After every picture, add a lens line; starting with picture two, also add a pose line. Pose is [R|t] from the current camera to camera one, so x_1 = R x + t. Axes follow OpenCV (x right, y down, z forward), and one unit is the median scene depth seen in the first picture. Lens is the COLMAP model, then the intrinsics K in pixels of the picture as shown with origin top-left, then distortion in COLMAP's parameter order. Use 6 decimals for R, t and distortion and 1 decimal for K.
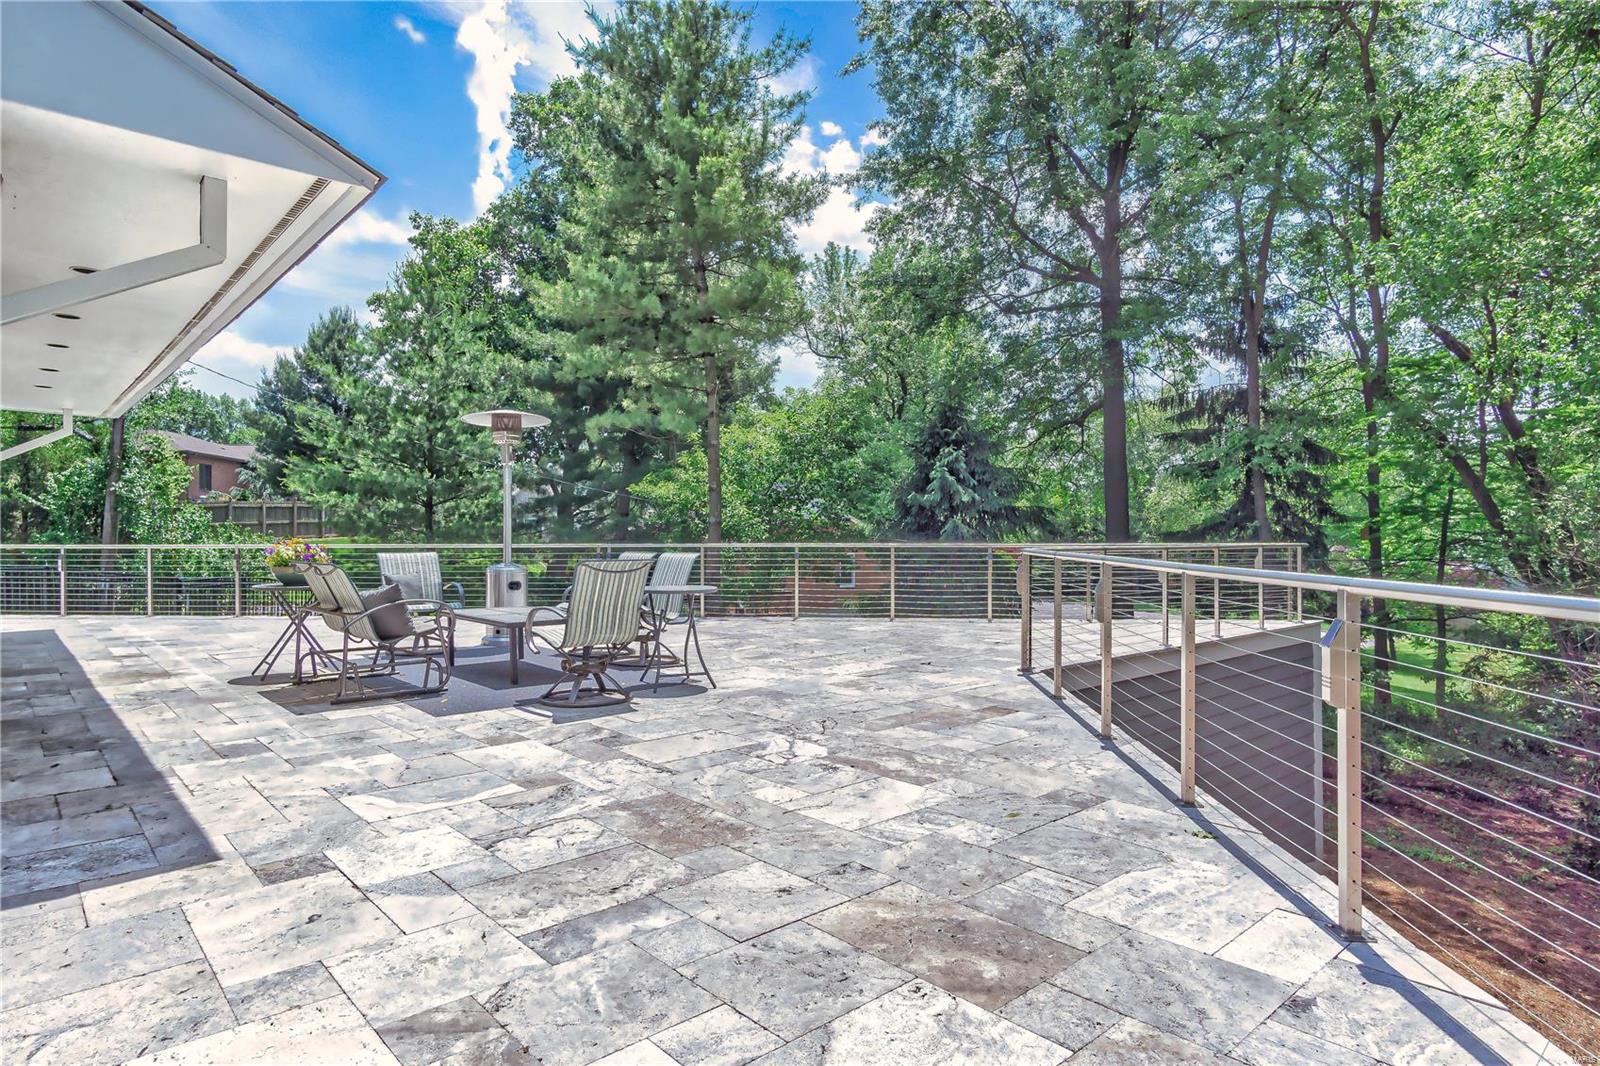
lens RADIAL K [[905.5, 0, 800.0], [0, 905.5, 533.0], [0, 0, 1]] dist [0.031247, -0.000636]
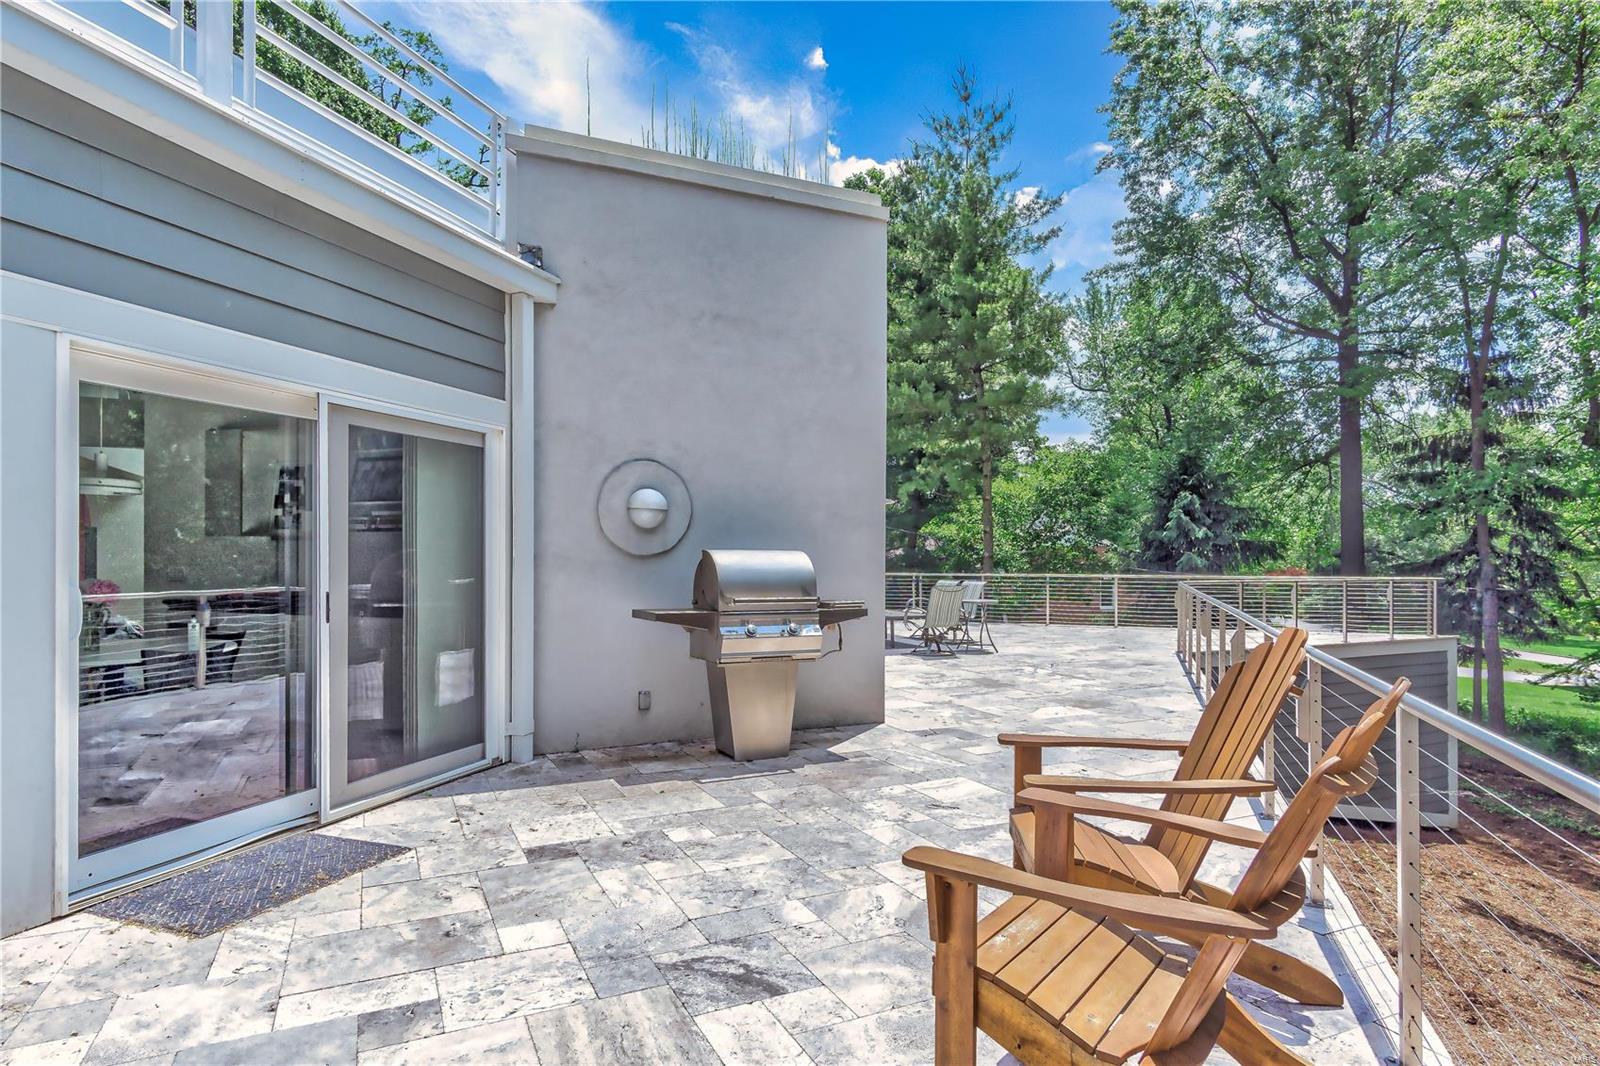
lens RADIAL K [[905.5, 0, 800.0], [0, 905.5, 533.0], [0, 0, 1]] dist [0.031247, -0.000636]
pose [[0.959516, -0.004492, -0.281617, 0.015399], [-0.002085, 0.999732, -0.023051, -0.012280], [0.281645, 0.022705, 0.959250, -0.312279]]
